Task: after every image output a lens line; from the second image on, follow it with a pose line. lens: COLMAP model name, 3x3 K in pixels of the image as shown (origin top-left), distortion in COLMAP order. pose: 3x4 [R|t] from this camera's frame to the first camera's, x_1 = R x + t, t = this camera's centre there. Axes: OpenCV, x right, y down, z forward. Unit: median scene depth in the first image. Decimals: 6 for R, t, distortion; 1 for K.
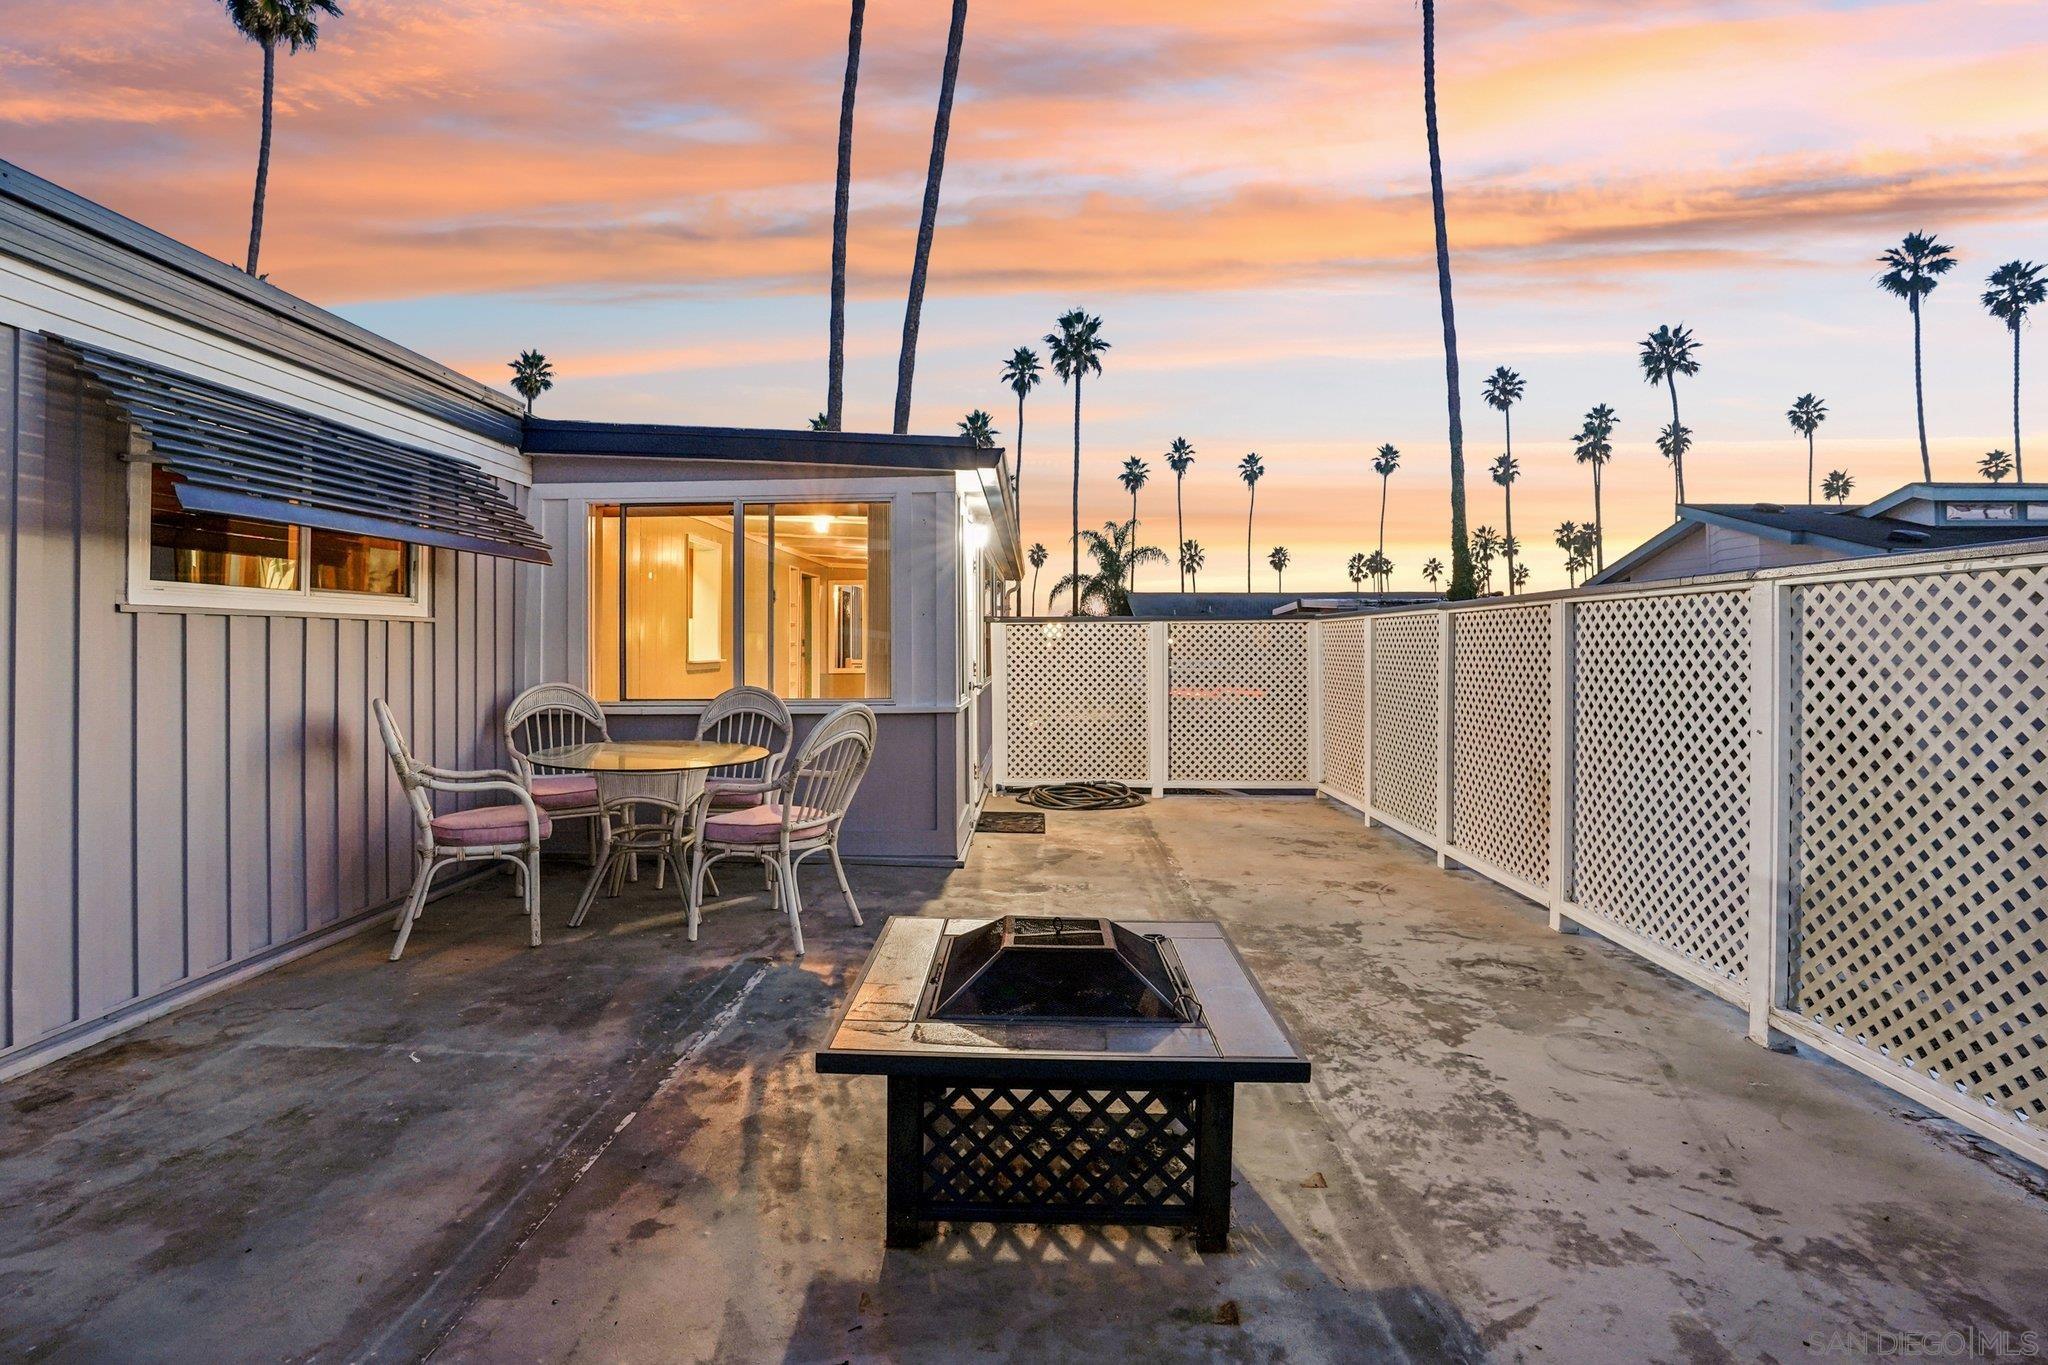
lens RADIAL K [[962.9, 0, 1028.2], [0, 962.9, 647.8], [0, 0, 1]] dist [-0.069298, 0.030025]
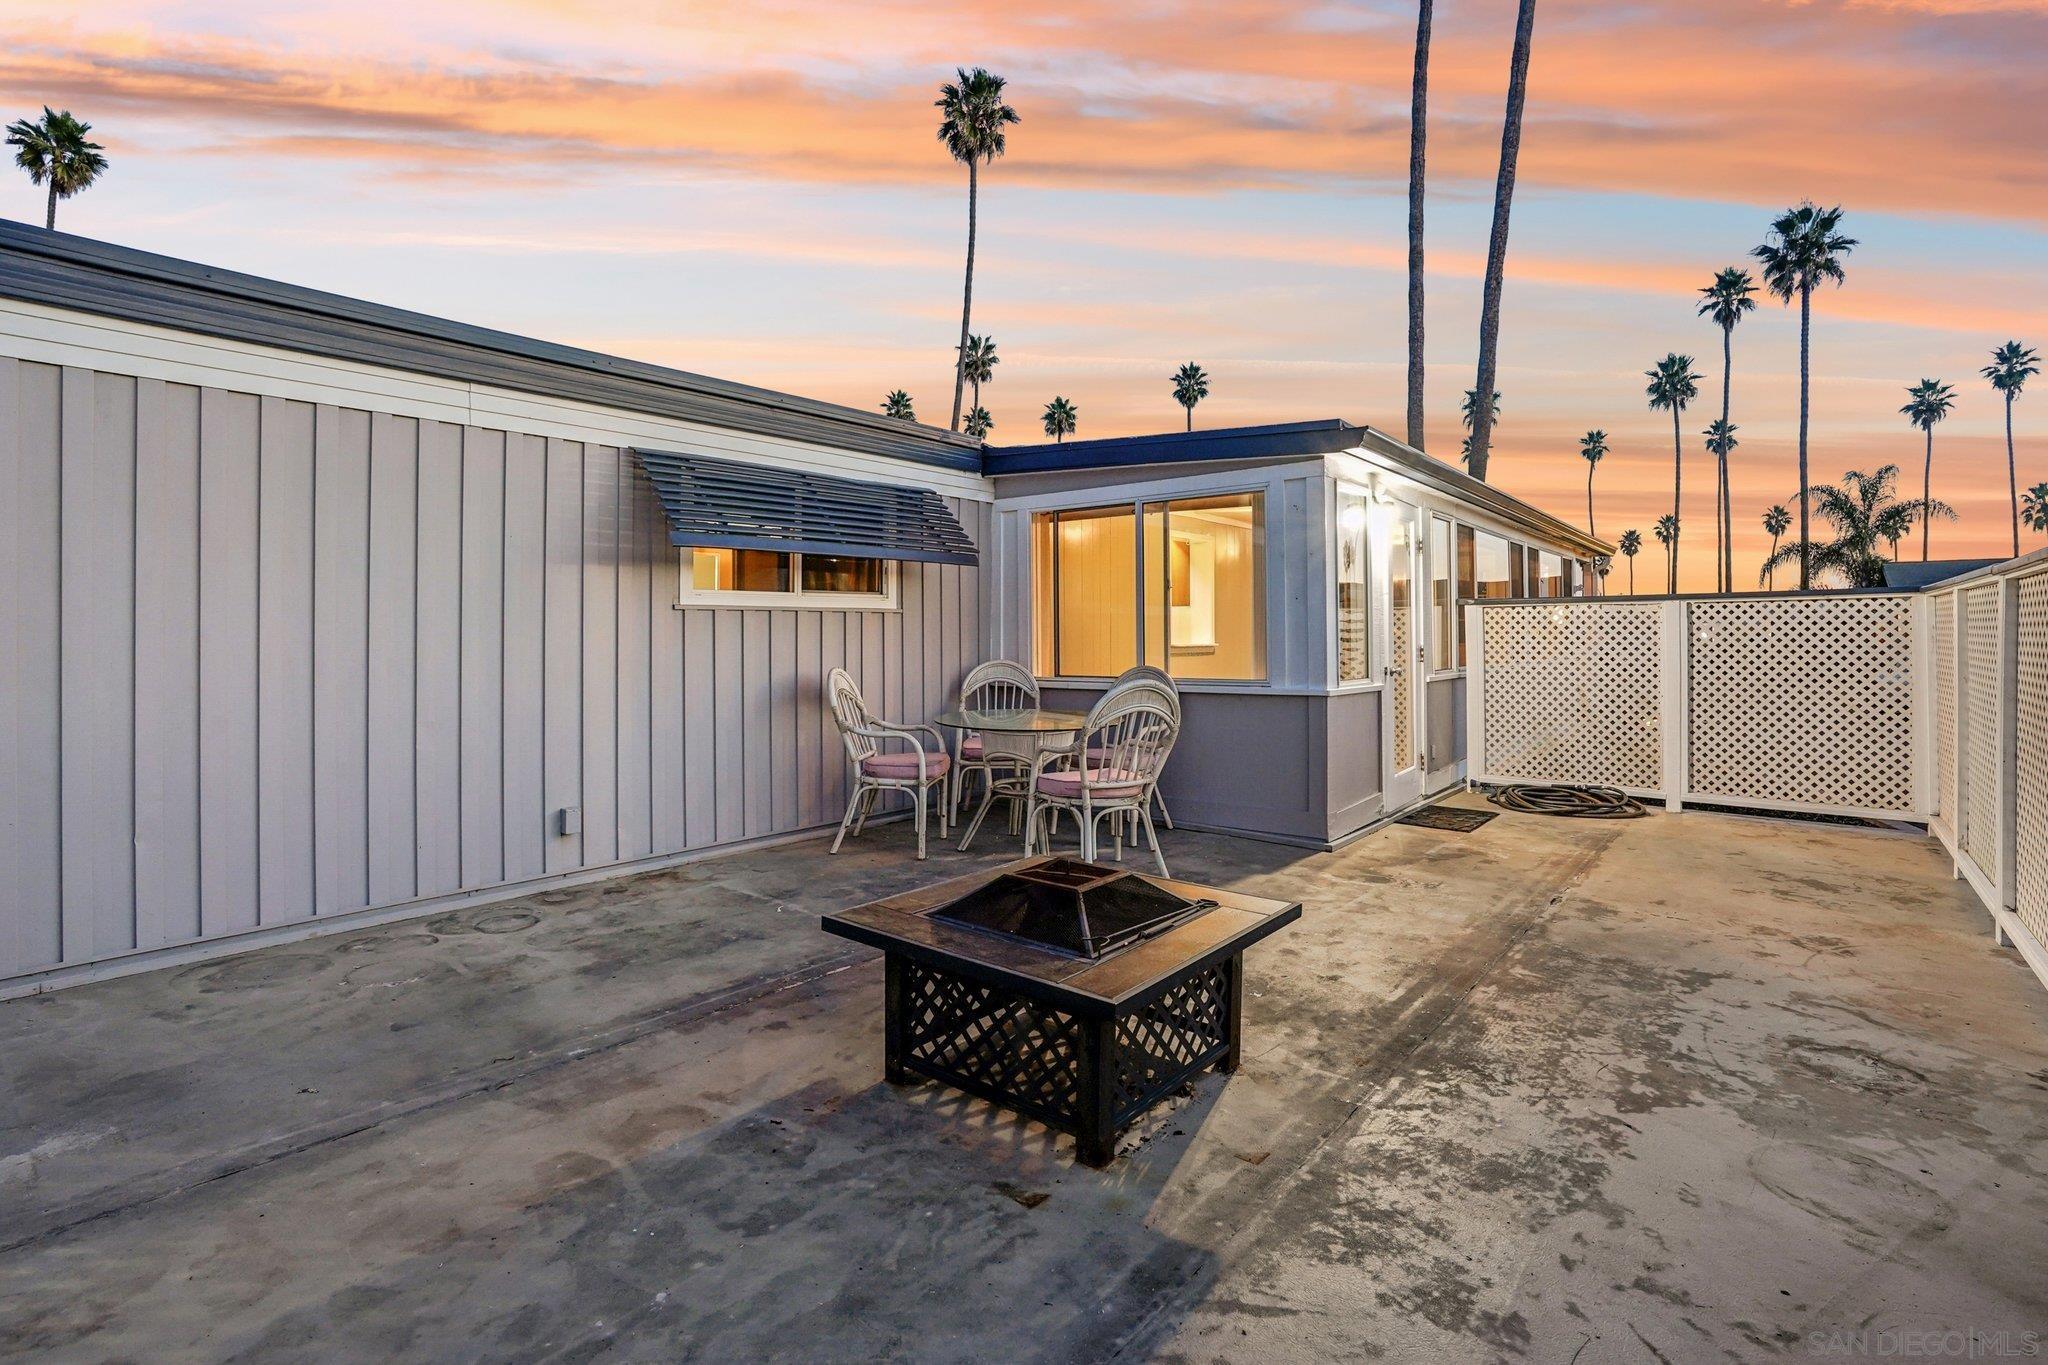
lens RADIAL K [[962.9, 0, 1028.2], [0, 962.9, 647.8], [0, 0, 1]] dist [-0.069298, 0.030025]
pose [[0.793994, 0.007511, -0.607879, 0.402268], [0.000683, 0.999912, 0.013247, 0.005236], [0.607925, -0.010933, 0.793920, 0.032608]]
